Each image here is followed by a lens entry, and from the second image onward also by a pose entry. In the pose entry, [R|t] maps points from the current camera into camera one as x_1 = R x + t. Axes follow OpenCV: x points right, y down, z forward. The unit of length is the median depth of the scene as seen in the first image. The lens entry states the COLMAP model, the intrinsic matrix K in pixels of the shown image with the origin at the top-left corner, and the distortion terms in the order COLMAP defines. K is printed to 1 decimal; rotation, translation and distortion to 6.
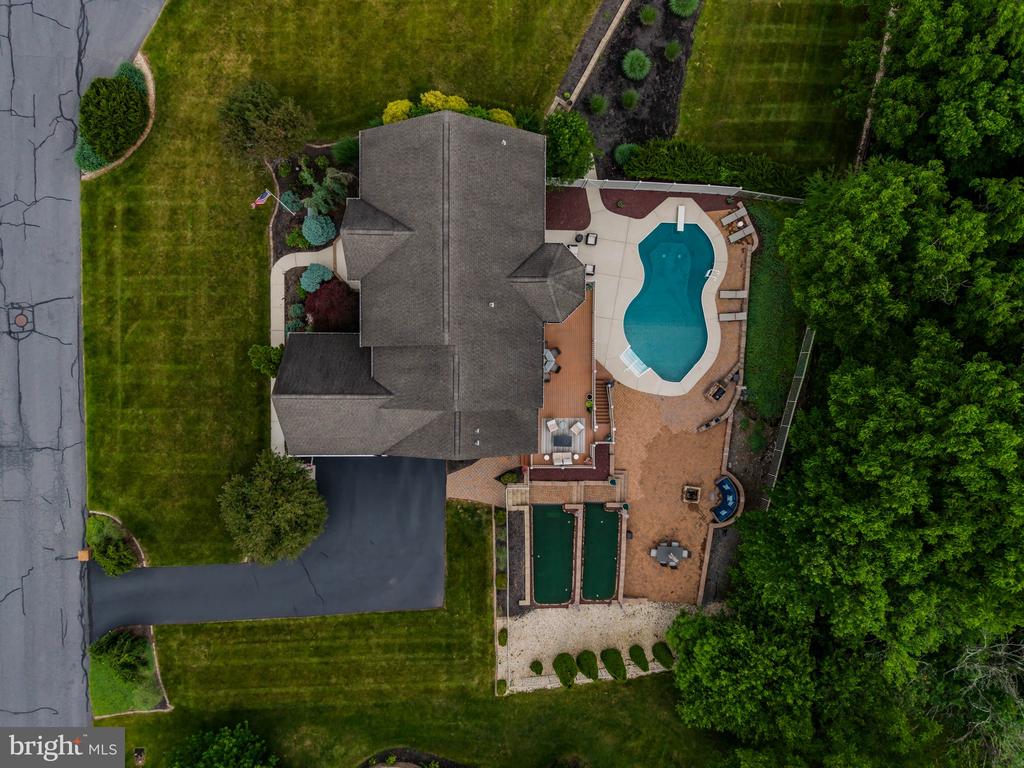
lens RADIAL K [[687.8, 0, 507.9], [0, 687.8, 379.7], [0, 0, 1]] dist [0.045906, -0.062417]
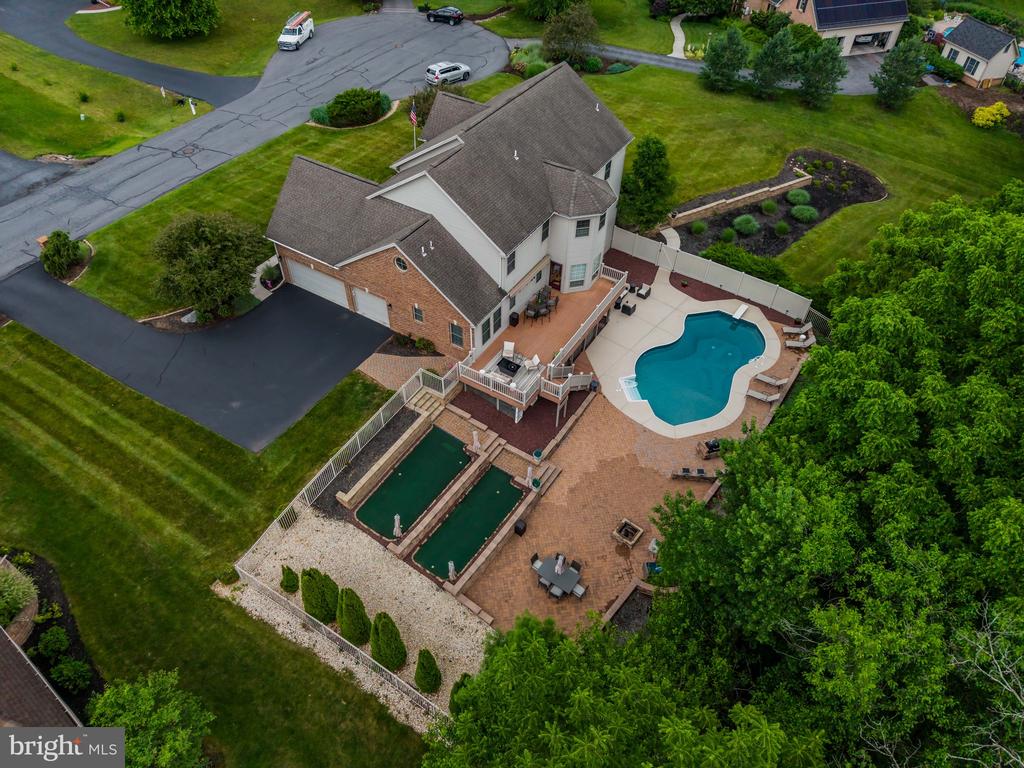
lens RADIAL K [[682.8, 0, 507.9], [0, 682.8, 382.2], [0, 0, 1]] dist [0.028494, -0.023573]
pose [[0.849718, 0.362319, -0.383020, 0.379419], [-0.527123, 0.598923, -0.602853, 0.565796], [0.010974, 0.714154, 0.699903, 0.414157]]
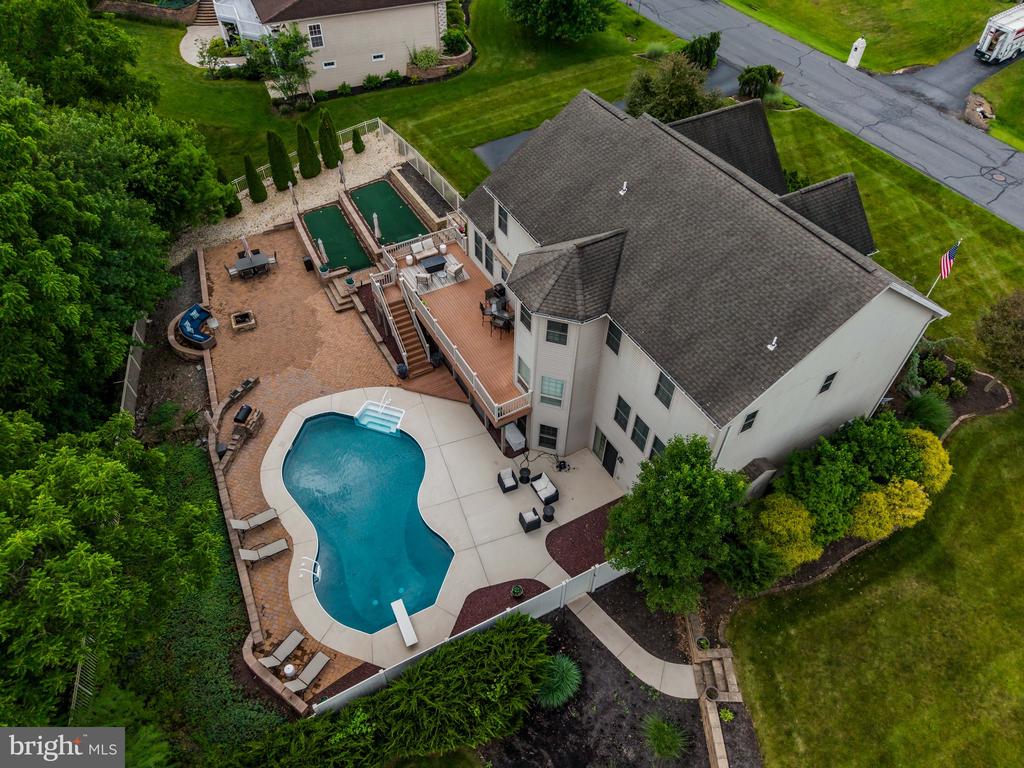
lens RADIAL K [[686.4, 0, 508.3], [0, 686.4, 384.1], [0, 0, 1]] dist [0.006741, -0.002071]
pose [[-0.870276, 0.331592, -0.364235, 0.316117], [-0.490561, -0.650108, 0.580267, -0.464103], [-0.044380, 0.683672, 0.728439, 0.497837]]
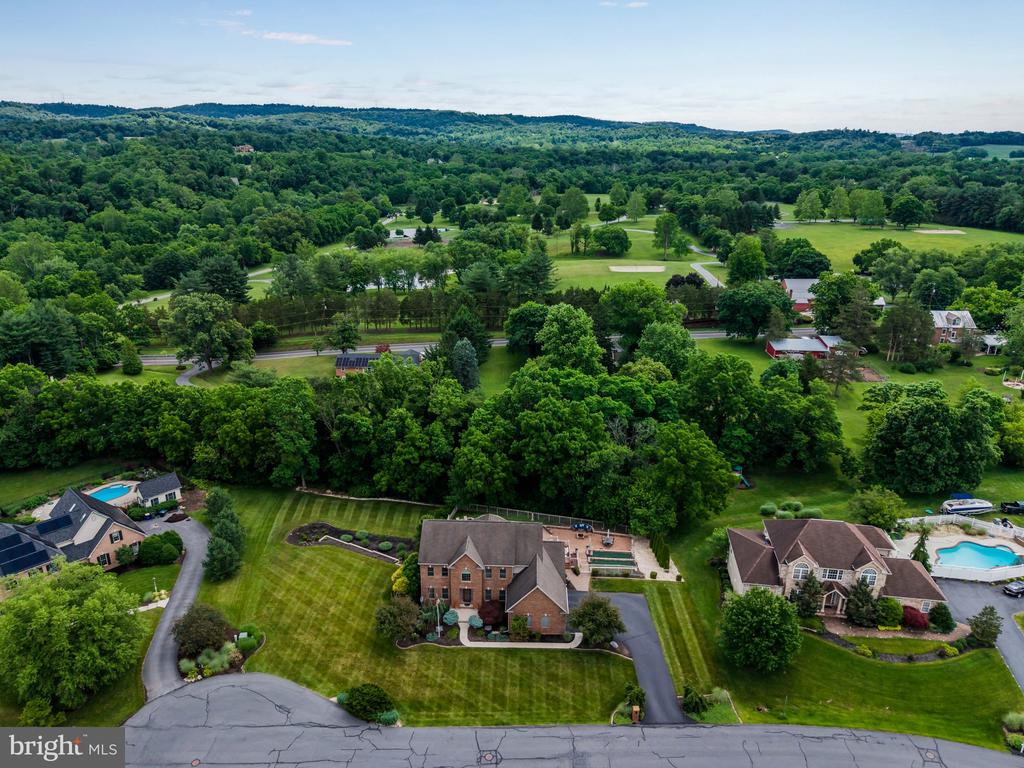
lens RADIAL K [[712.3, 0, 503.2], [0, 712.3, 385.9], [0, 0, 1]] dist [0.010988, -0.005597]
pose [[0.034405, -0.364128, 0.930713, -1.742919], [0.999408, 0.012045, -0.032232, -0.014004], [0.000527, 0.931271, 0.364327, -0.300645]]
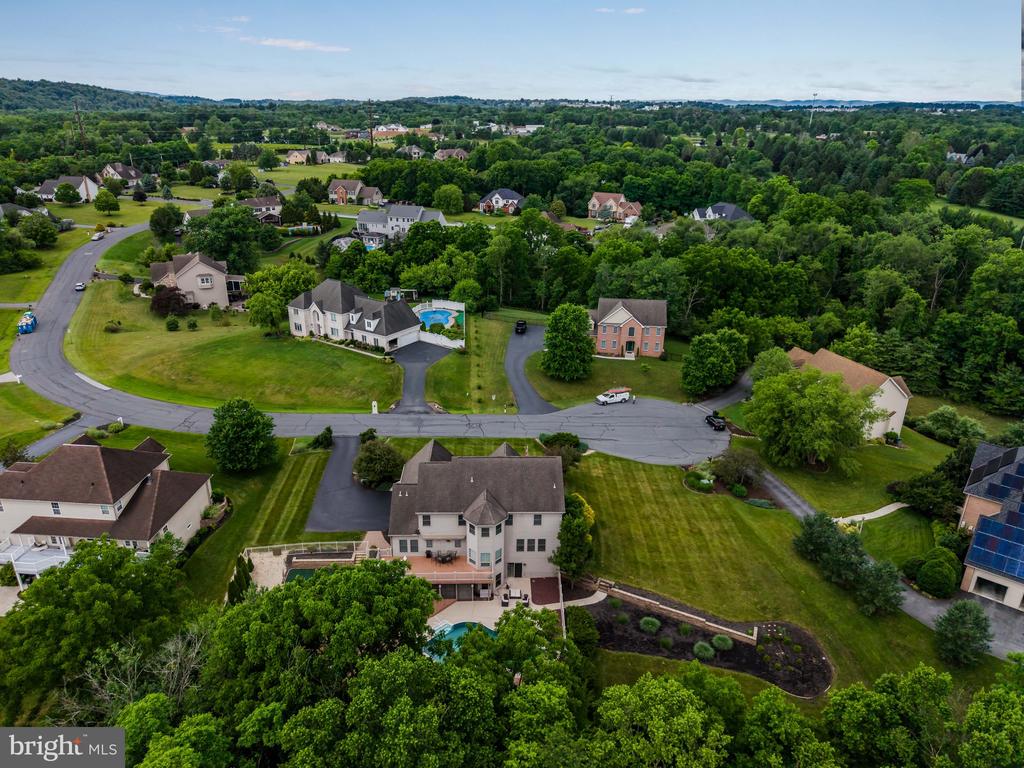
lens RADIAL K [[700.2, 0, 514.0], [0, 700.2, 347.3], [0, 0, 1]] dist [0.055654, -0.074637]
pose [[0.035743, 0.296463, -0.954375, 1.415603], [-0.999130, -0.009933, -0.040505, -0.113279], [-0.021488, 0.954993, 0.295850, 0.030746]]
